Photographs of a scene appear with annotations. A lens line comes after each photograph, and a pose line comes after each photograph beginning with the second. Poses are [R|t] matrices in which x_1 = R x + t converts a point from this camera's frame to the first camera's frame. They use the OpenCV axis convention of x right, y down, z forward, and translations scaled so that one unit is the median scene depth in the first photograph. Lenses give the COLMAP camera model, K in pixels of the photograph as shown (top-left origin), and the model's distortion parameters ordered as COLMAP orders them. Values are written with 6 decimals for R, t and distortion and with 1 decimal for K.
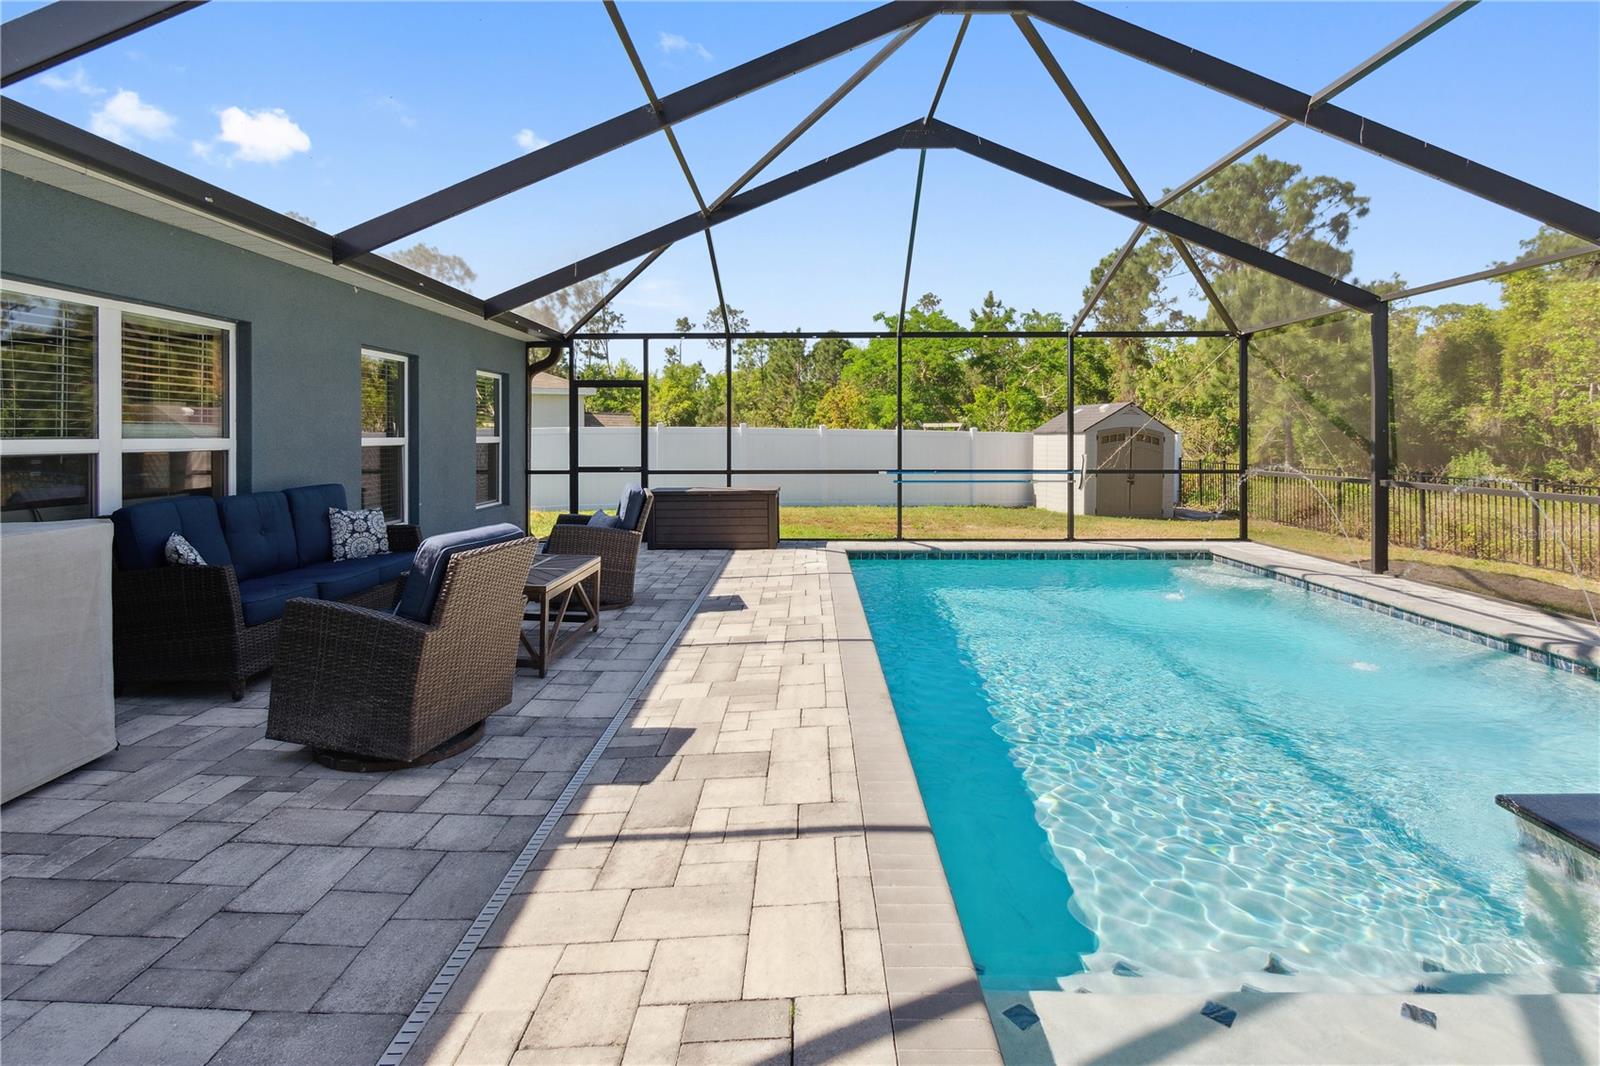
lens RADIAL K [[780.3, 0, 803.5], [0, 780.3, 435.3], [0, 0, 1]] dist [0.013681, -0.011875]
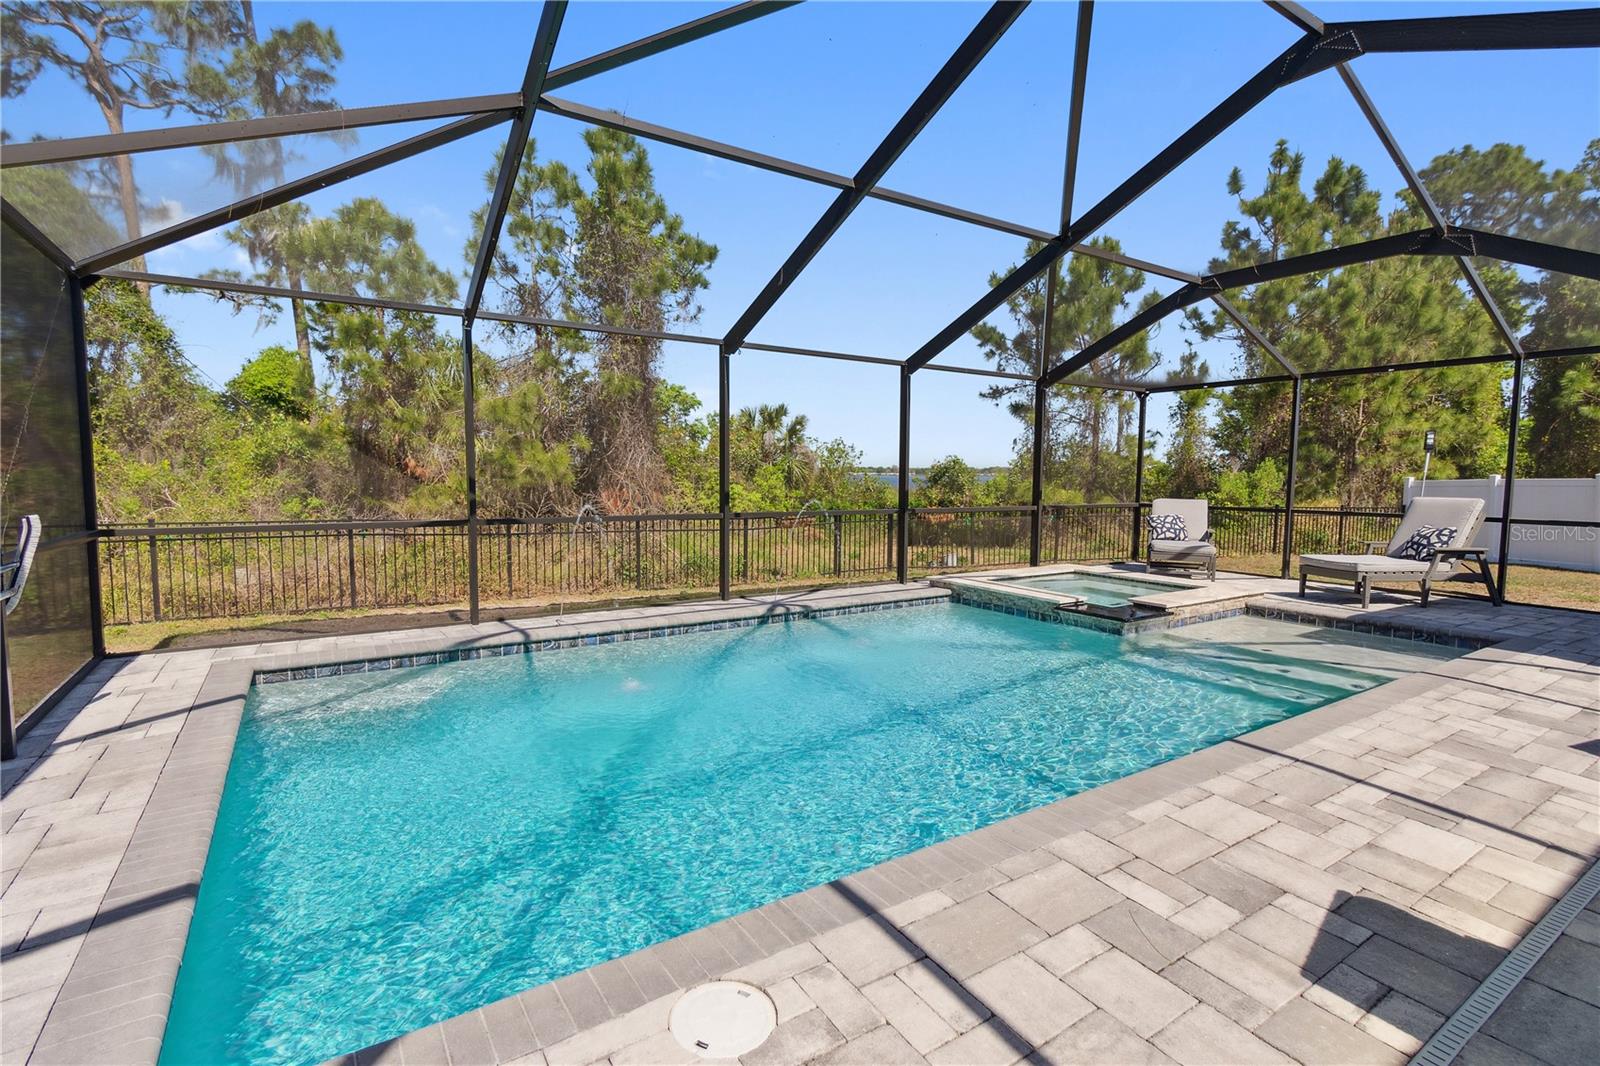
lens RADIAL K [[748.6, 0, 801.1], [0, 748.6, 539.7], [0, 0, 1]] dist [0.001479, -0.000717]
pose [[-0.559256, -0.075508, 0.825549, -0.058525], [-0.007449, 0.996261, 0.086077, 0.001249], [-0.828961, 0.041990, -0.557727, 0.385228]]
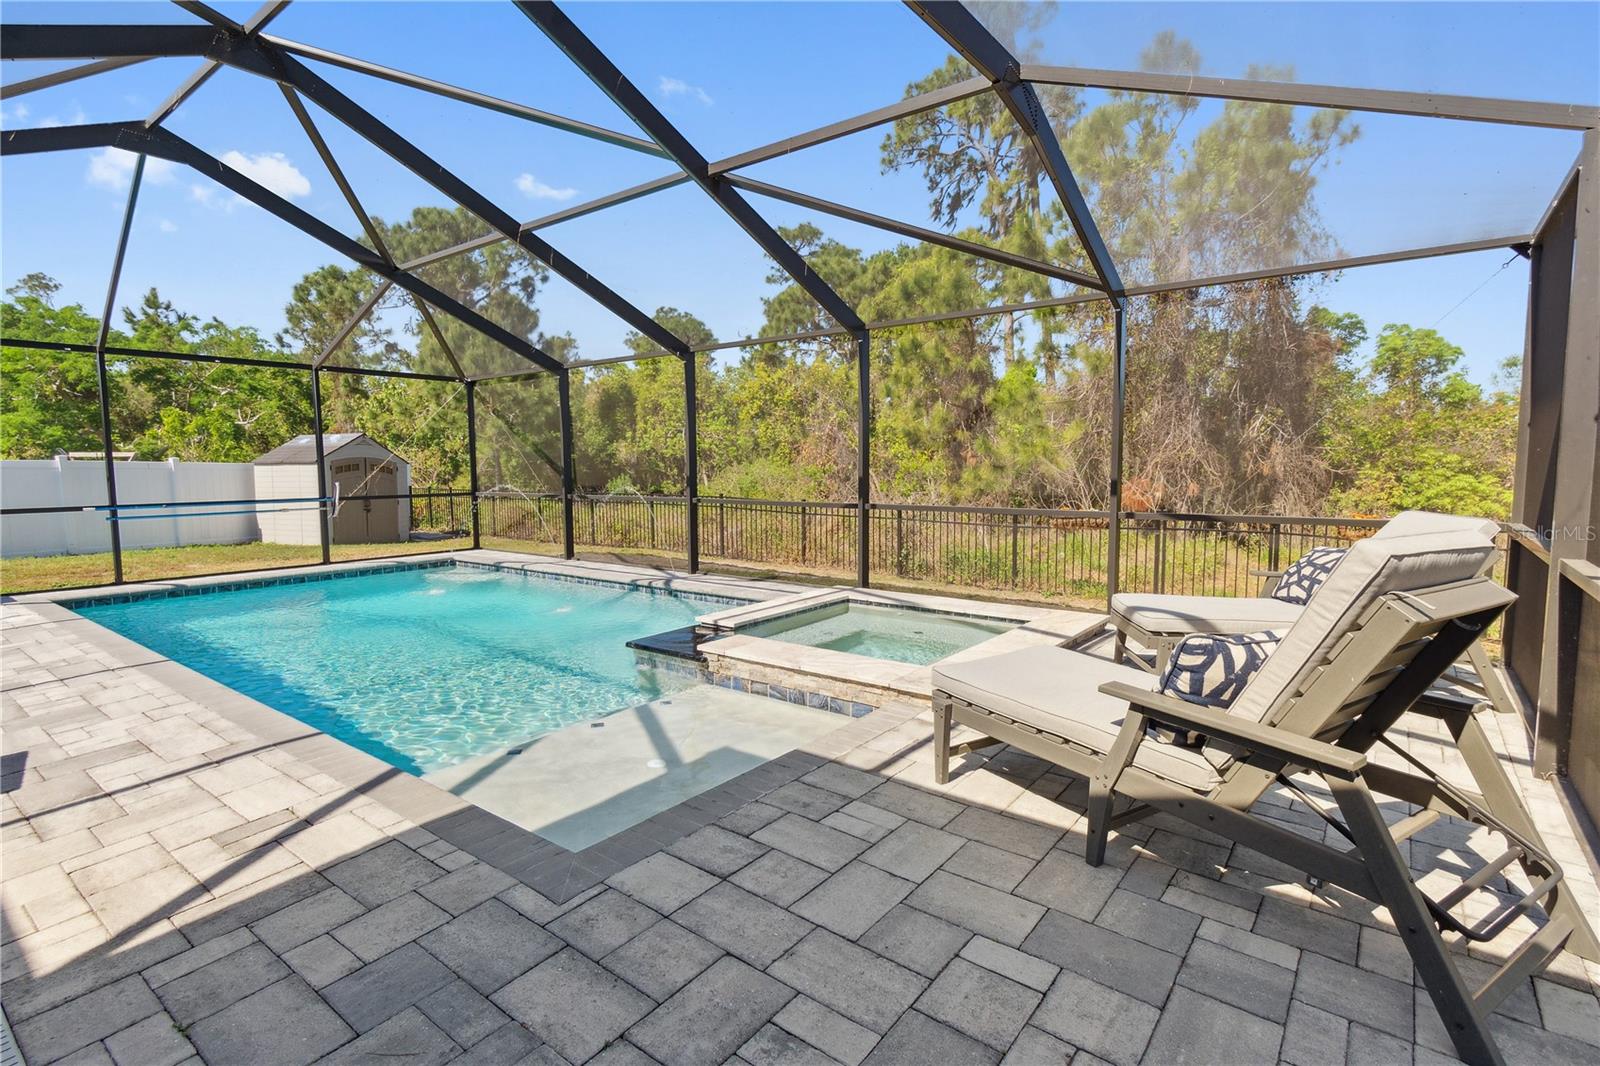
lens RADIAL K [[777.6, 0, 792.5], [0, 777.6, 535.4], [0, 0, 1]] dist [0.000358, -0.000506]
pose [[0.604410, -0.077704, 0.792875, -0.049760], [0.007051, 0.995715, 0.092207, 0.001032], [-0.796642, -0.050140, 0.602368, -0.063468]]
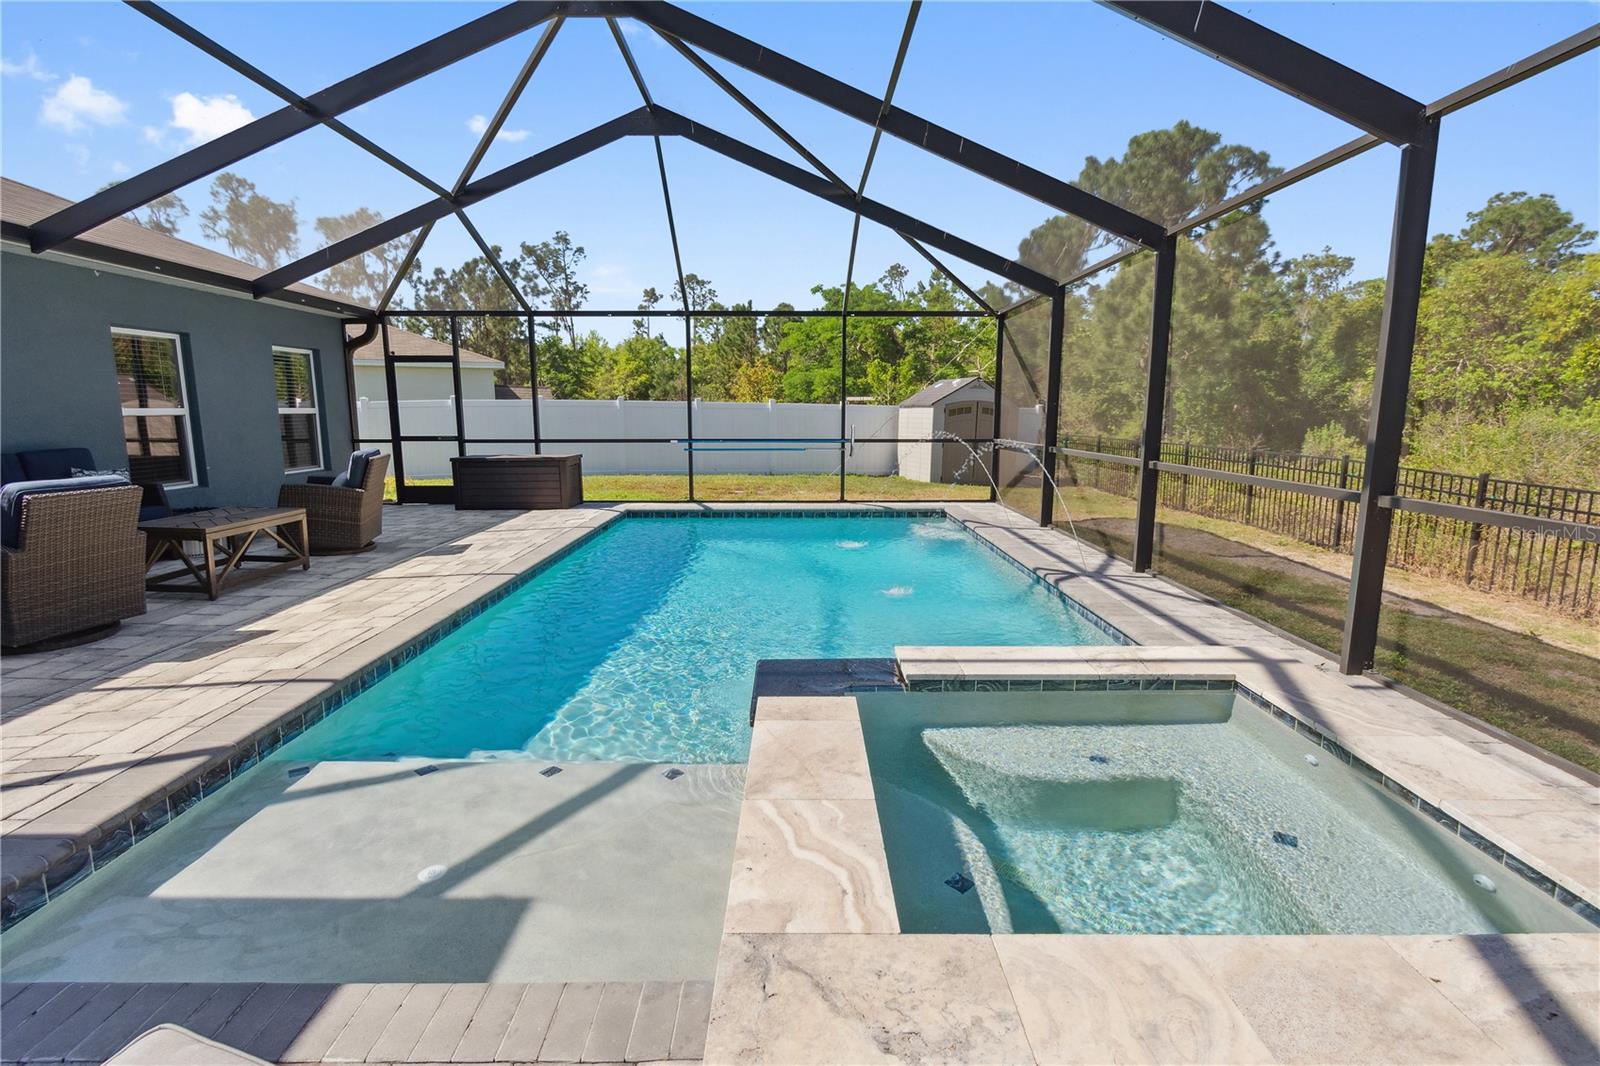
lens RADIAL K [[759.7, 0, 796.4], [0, 759.7, 535.6], [0, 0, 1]] dist [0.001510, -0.000561]
pose [[0.999868, -0.001694, 0.016138, 0.113525], [-0.000981, 0.986406, 0.164326, 0.000861], [-0.016197, -0.164320, 0.986274, -0.040477]]
